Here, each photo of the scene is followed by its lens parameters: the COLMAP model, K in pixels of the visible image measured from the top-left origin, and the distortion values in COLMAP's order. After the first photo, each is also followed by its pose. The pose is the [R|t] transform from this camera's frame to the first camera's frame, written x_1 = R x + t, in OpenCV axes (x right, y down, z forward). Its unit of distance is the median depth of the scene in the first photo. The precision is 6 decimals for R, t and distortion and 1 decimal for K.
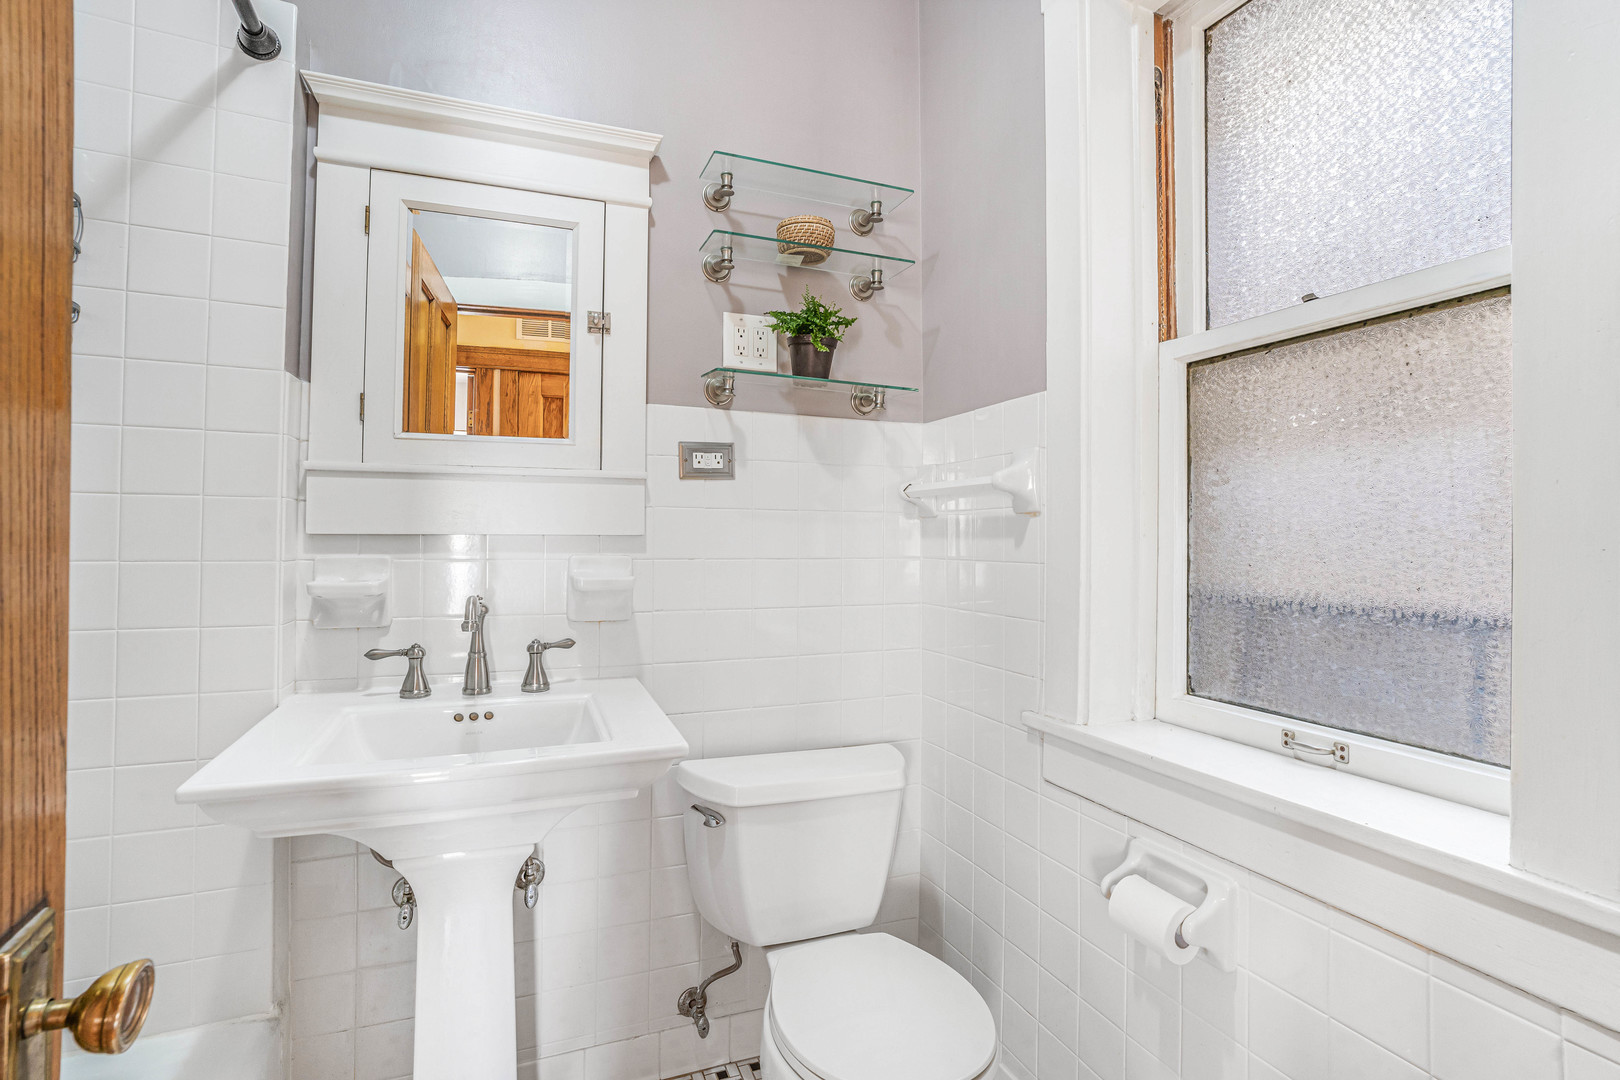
lens RADIAL K [[772.4, 0, 782.3], [0, 772.4, 534.0], [0, 0, 1]] dist [-0.001985, 0.000324]
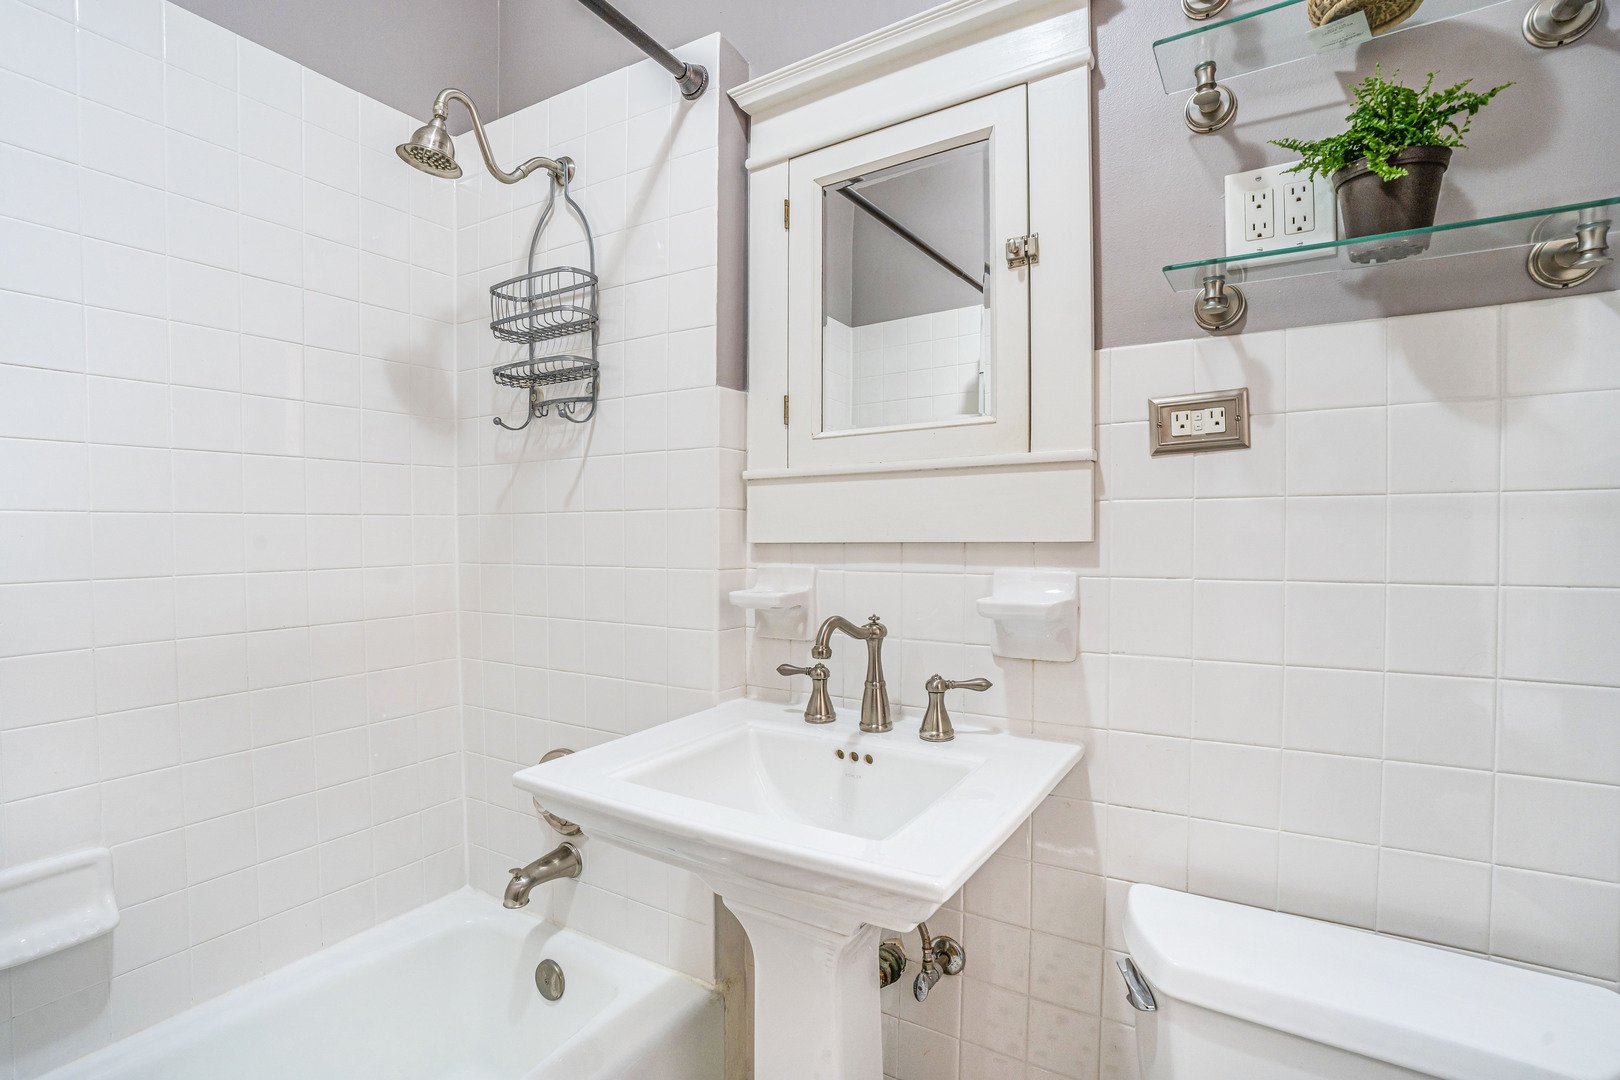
lens RADIAL K [[760.5, 0, 809.4], [0, 760.5, 563.3], [0, 0, 1]] dist [-0.055637, 0.019989]
pose [[0.621607, 0.016085, -0.783164, 0.194377], [0.007758, 0.999614, 0.026688, 0.000634], [0.783291, -0.022665, 0.621242, 0.392417]]
